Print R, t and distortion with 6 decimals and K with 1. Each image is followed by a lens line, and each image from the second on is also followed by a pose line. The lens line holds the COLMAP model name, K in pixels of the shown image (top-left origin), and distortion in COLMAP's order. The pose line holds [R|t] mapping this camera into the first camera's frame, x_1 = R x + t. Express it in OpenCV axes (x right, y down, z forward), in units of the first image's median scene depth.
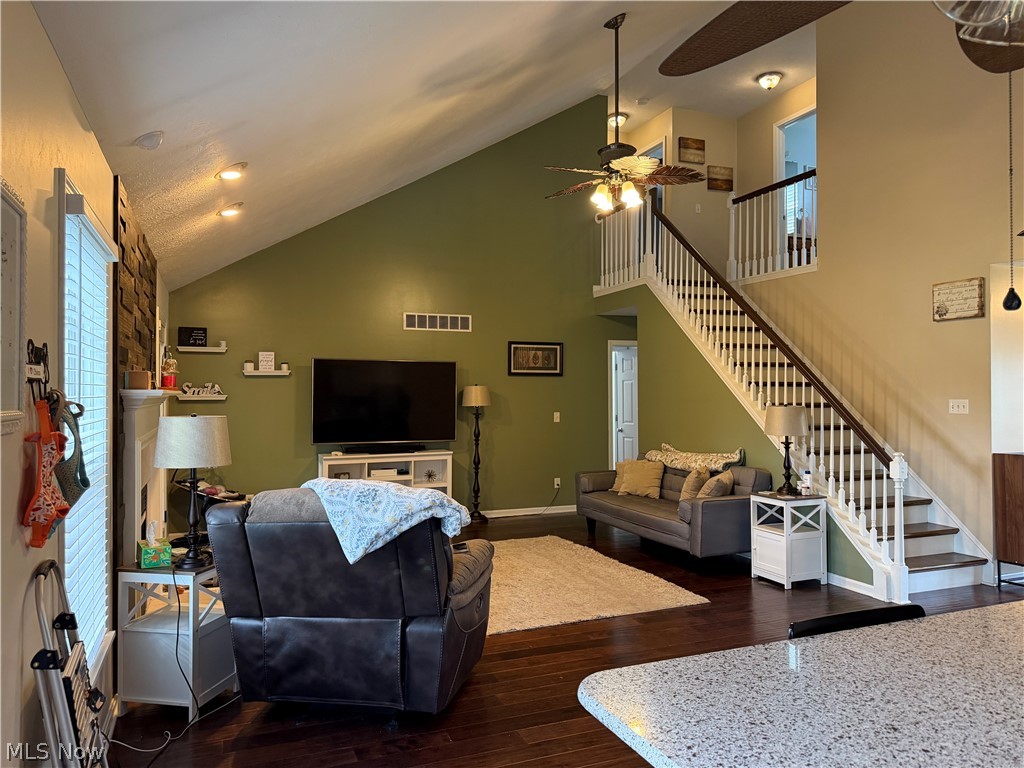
lens RADIAL K [[723.9, 0, 509.5], [0, 723.9, 391.1], [0, 0, 1]] dist [0.059204, -0.065657]
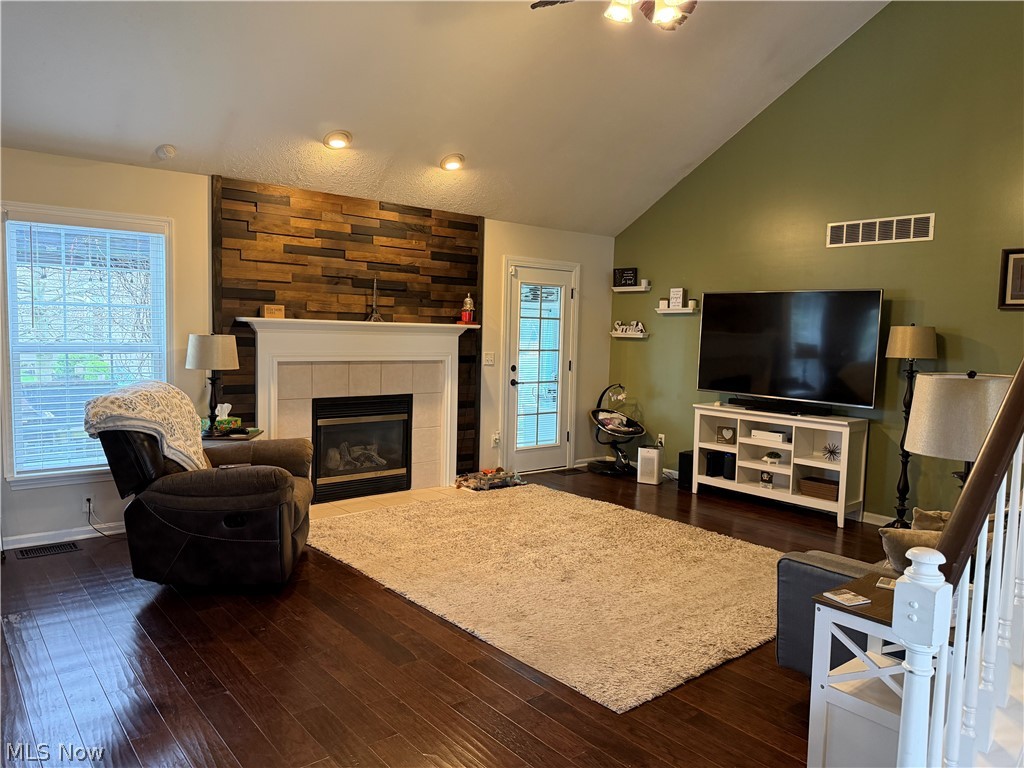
lens RADIAL K [[723.9, 0, 509.4], [0, 723.9, 392.9], [0, 0, 1]] dist [0.059204, -0.065657]
pose [[0.284466, 0.092146, -0.954248, 0.509429], [-0.024508, 0.995744, 0.088847, 0.002688], [0.958373, -0.001887, 0.285513, 0.518937]]
